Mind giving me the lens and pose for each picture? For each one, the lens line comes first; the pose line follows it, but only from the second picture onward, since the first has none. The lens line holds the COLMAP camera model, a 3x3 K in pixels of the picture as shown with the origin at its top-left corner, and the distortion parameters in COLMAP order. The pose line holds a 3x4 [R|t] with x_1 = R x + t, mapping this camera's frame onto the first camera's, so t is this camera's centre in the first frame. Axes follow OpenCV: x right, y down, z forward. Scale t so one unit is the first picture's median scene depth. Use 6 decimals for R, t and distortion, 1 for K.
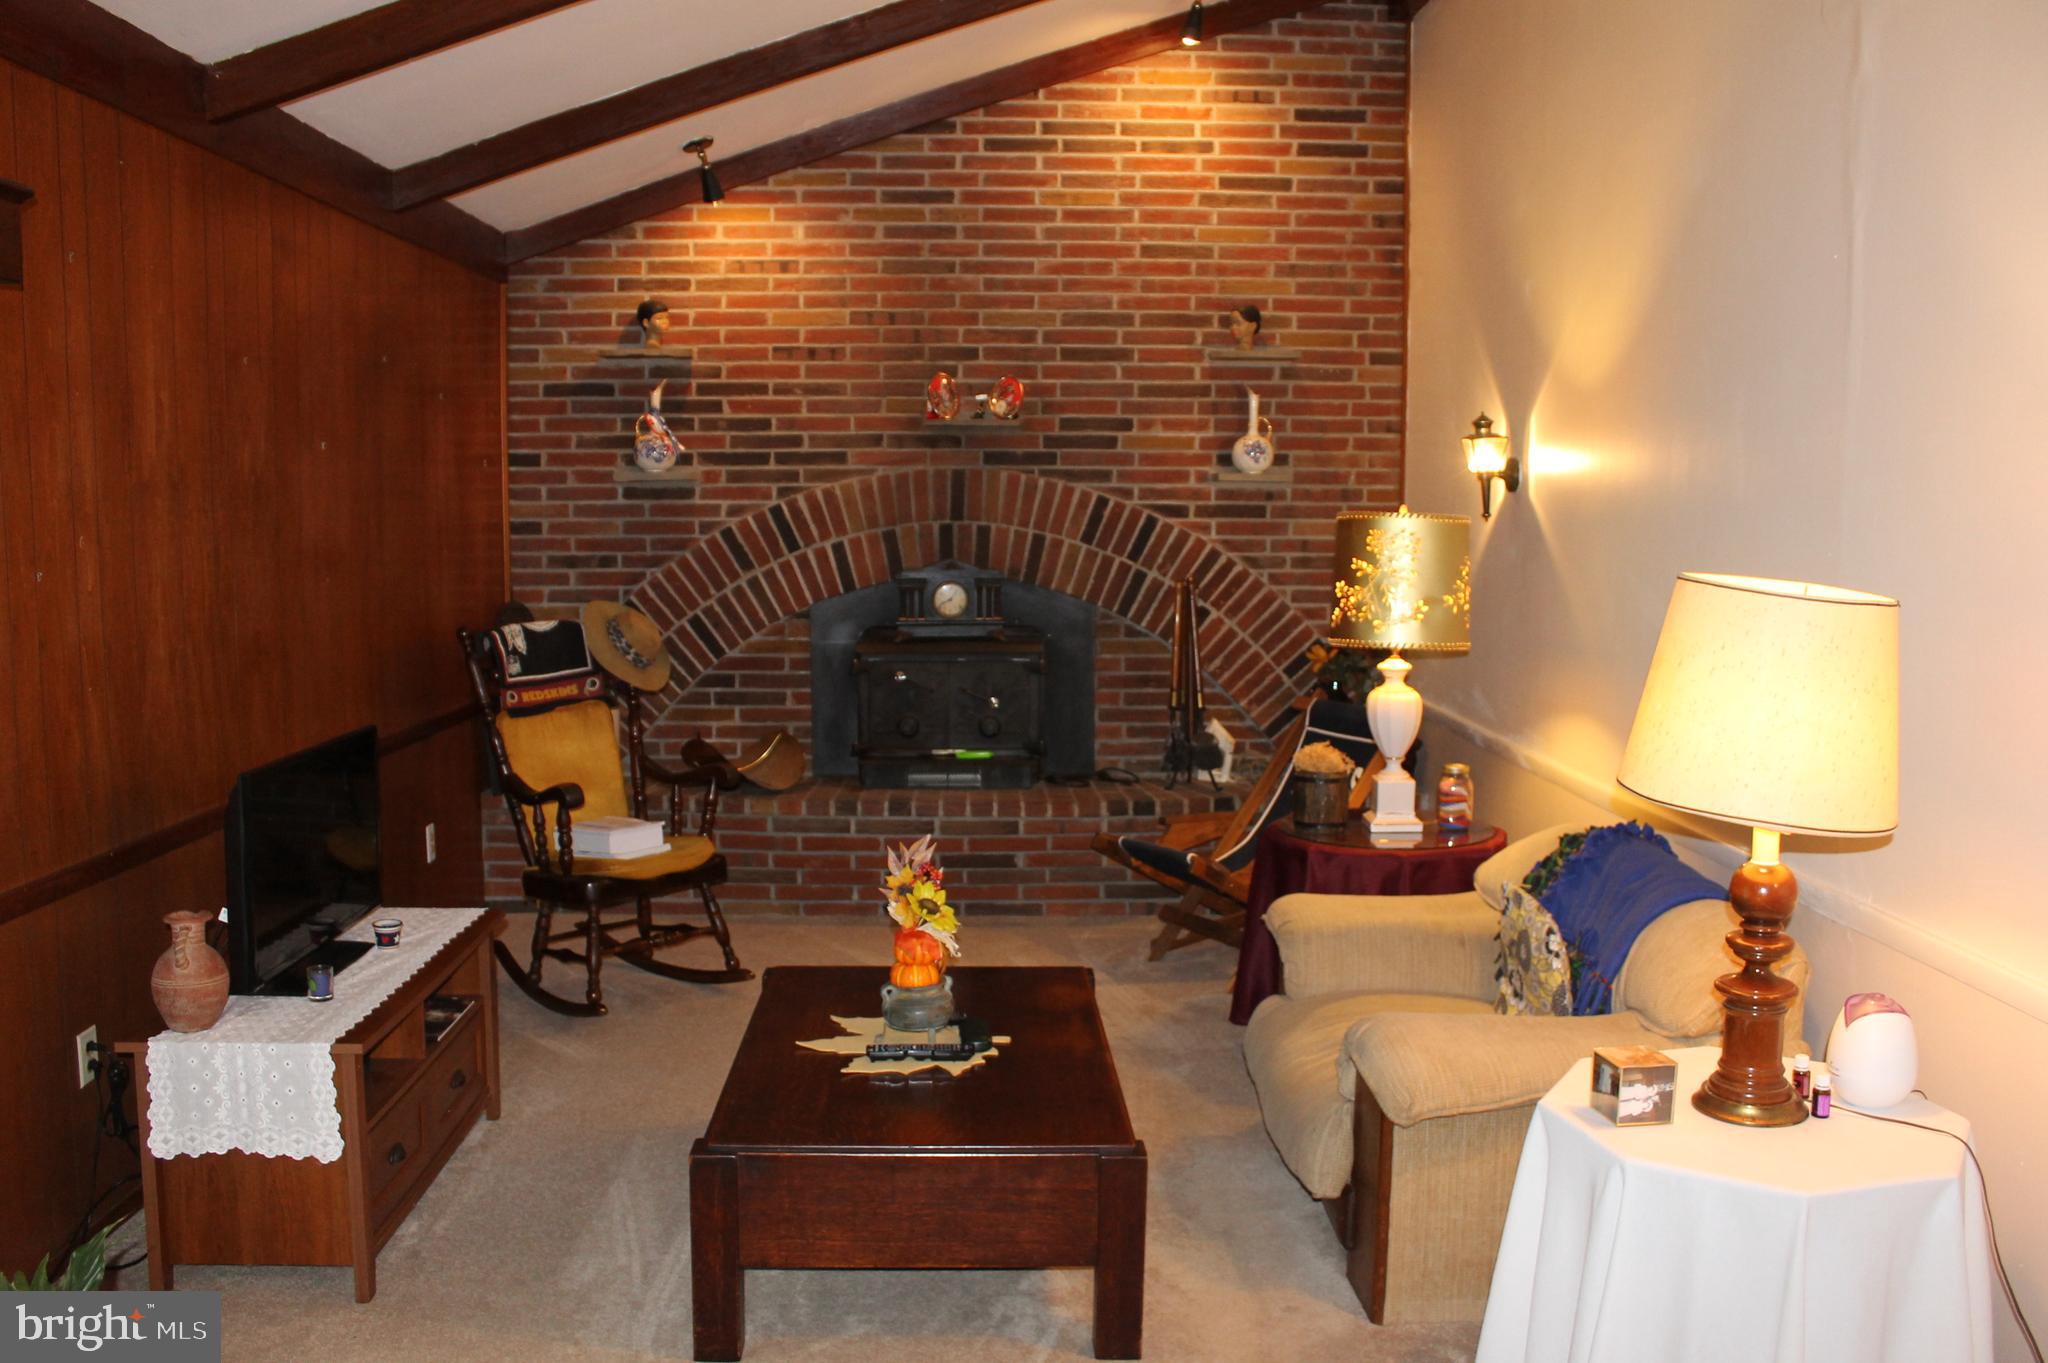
lens RADIAL K [[1735.3, 0, 1035.6], [0, 1735.3, 685.2], [0, 0, 1]] dist [-0.159427, 0.139522]
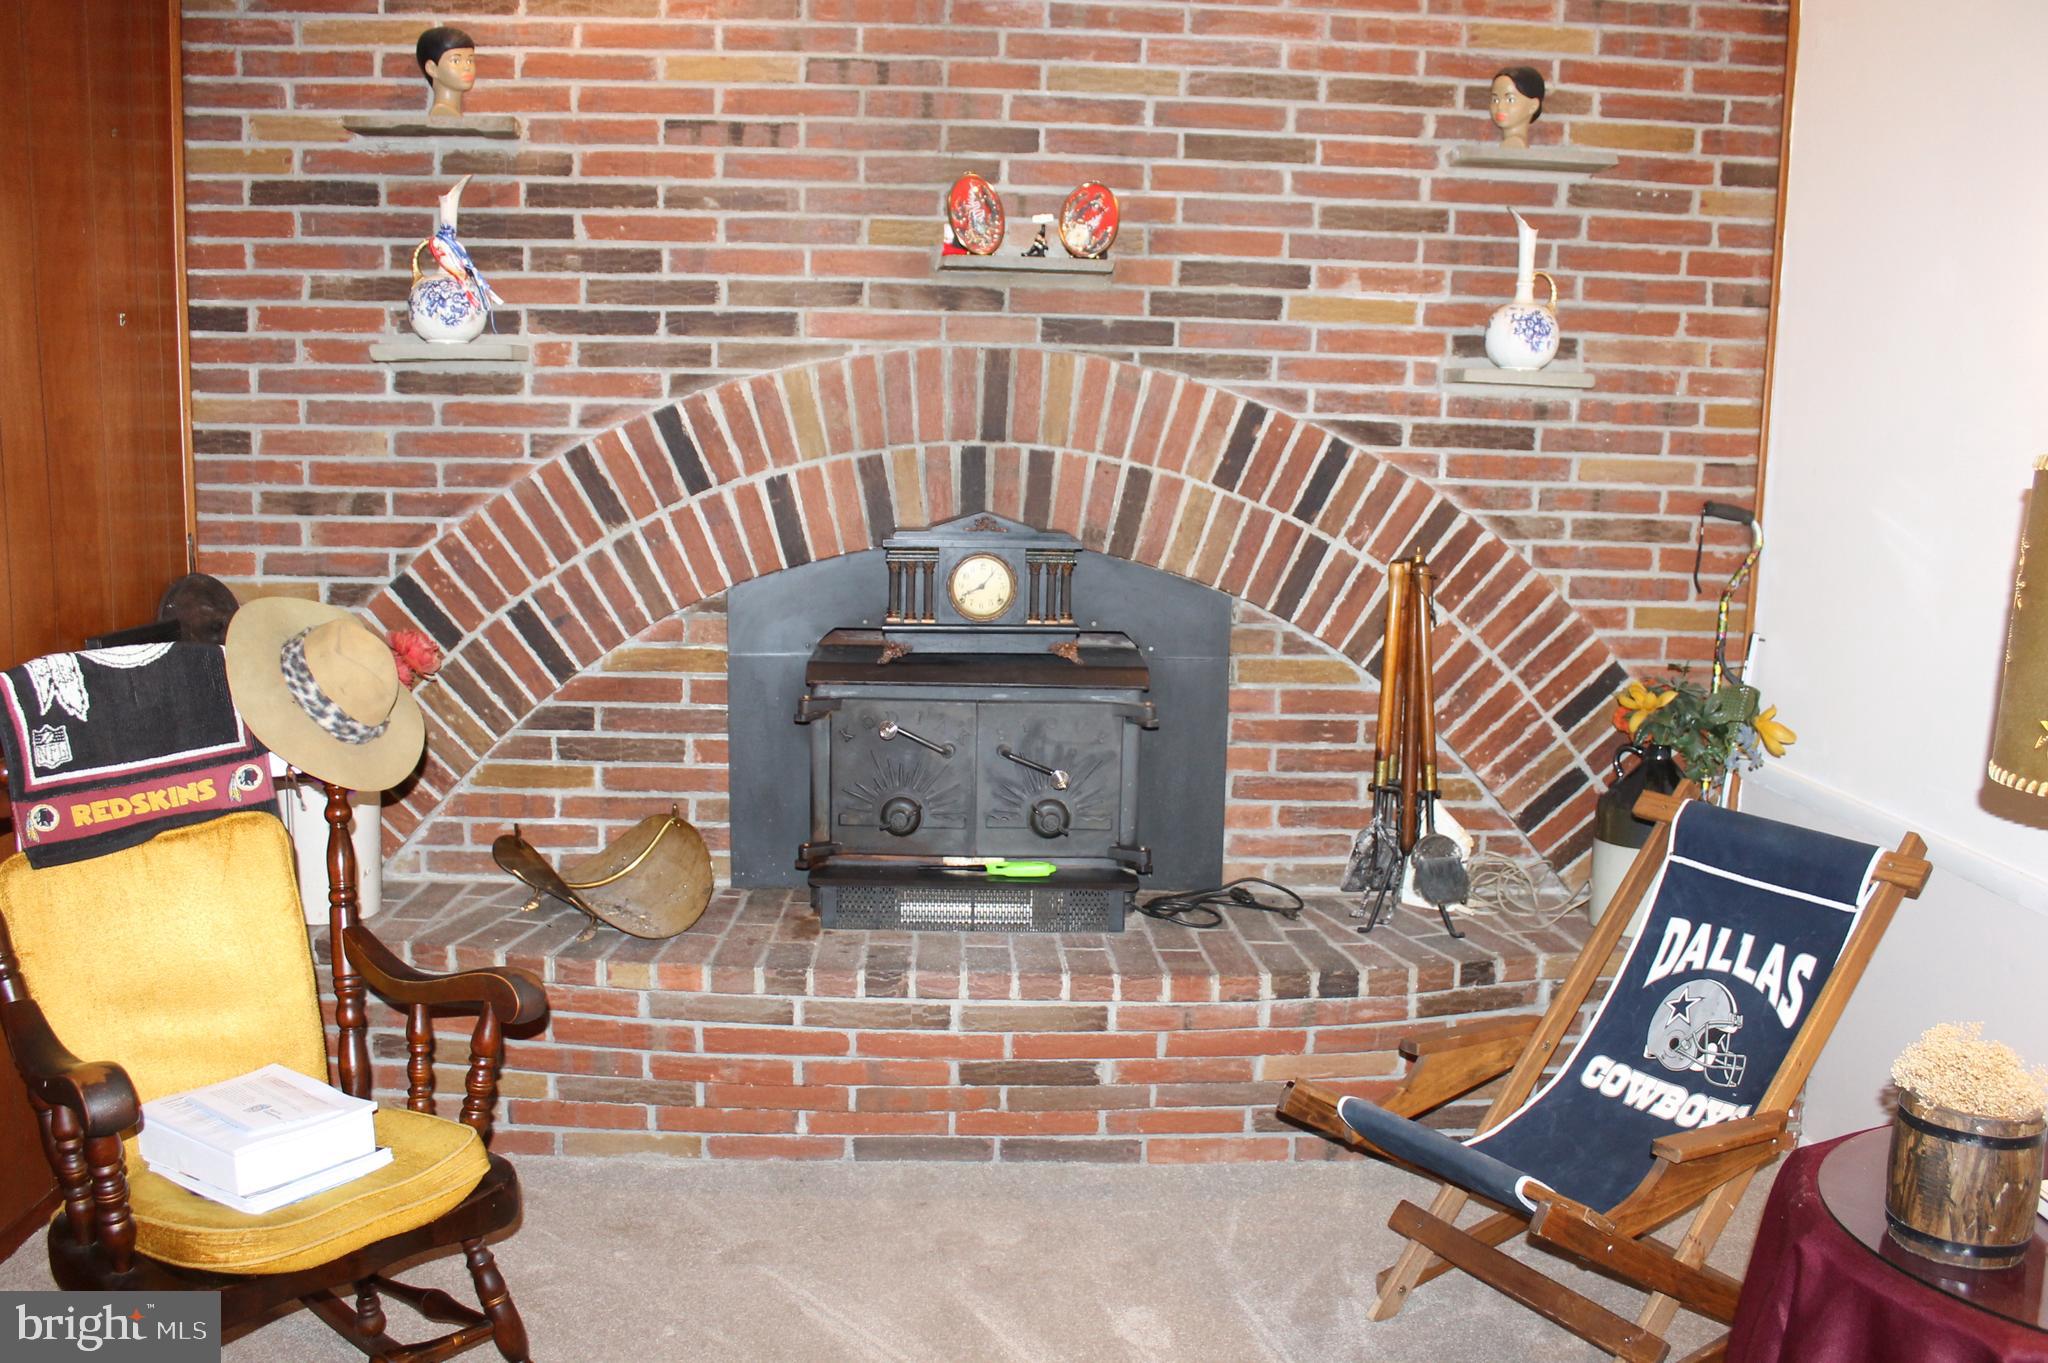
lens RADIAL K [[1735.3, 0, 1027.2], [0, 1735.3, 686.2], [0, 0, 1]] dist [-0.159427, 0.139522]
pose [[0.999666, 0.017710, 0.018819, -0.044024], [-0.018571, 0.998739, 0.046646, -0.042973], [-0.017969, -0.046980, 0.998734, 0.446322]]
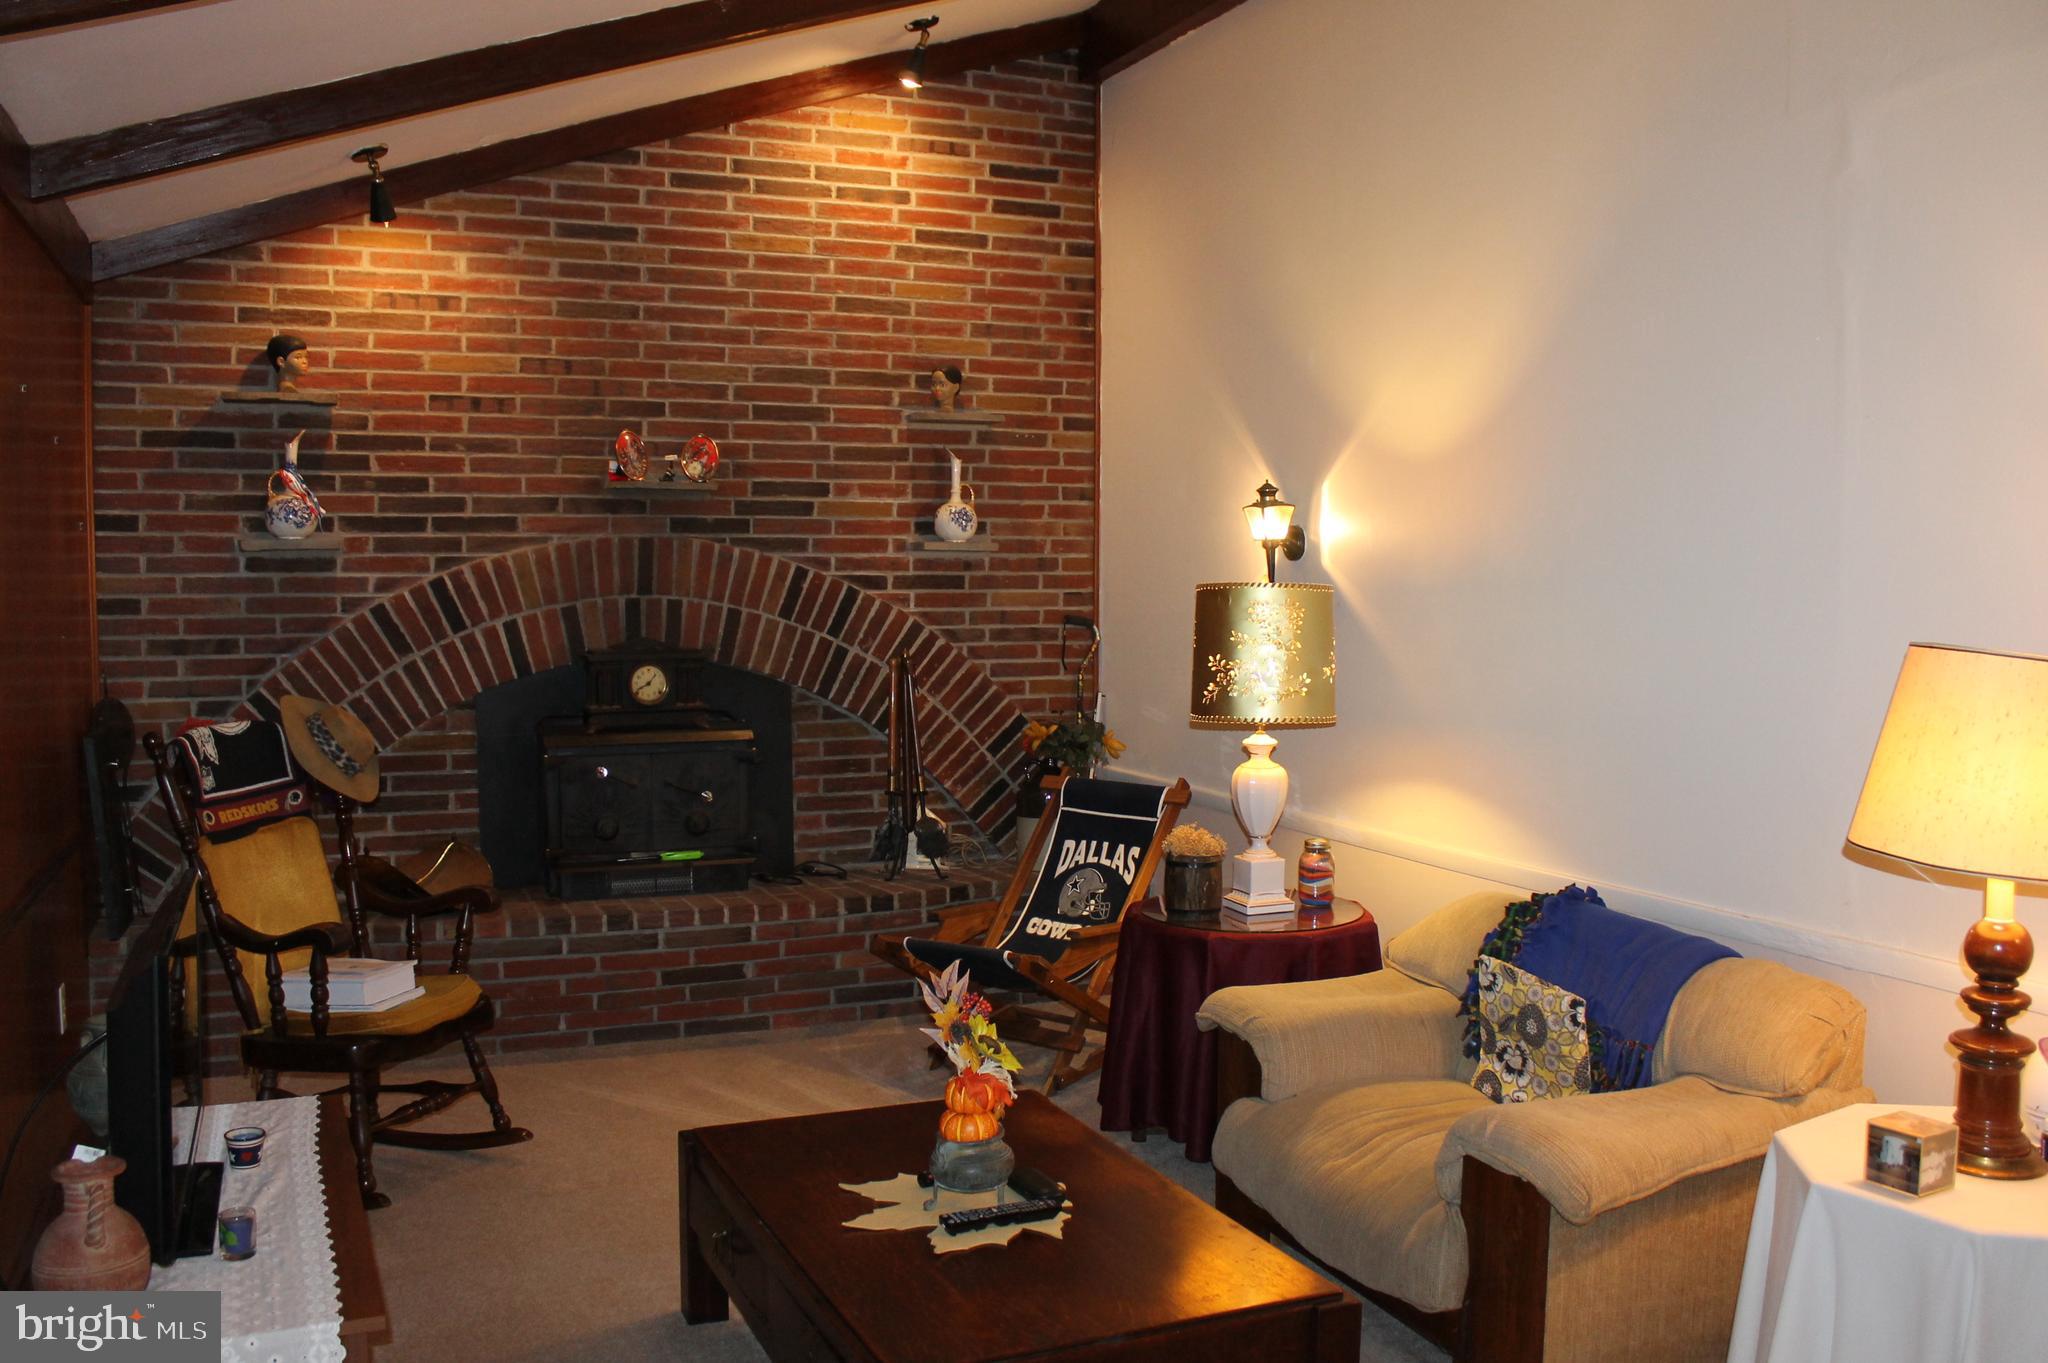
lens RADIAL K [[1735.3, 0, 1026.7], [0, 1735.3, 688.1], [0, 0, 1]] dist [-0.159427, 0.139522]
pose [[0.930571, -0.025780, 0.365202, -0.189390], [0.040173, 0.998684, -0.031866, -0.010538], [-0.363900, 0.044325, 0.930383, 0.103819]]
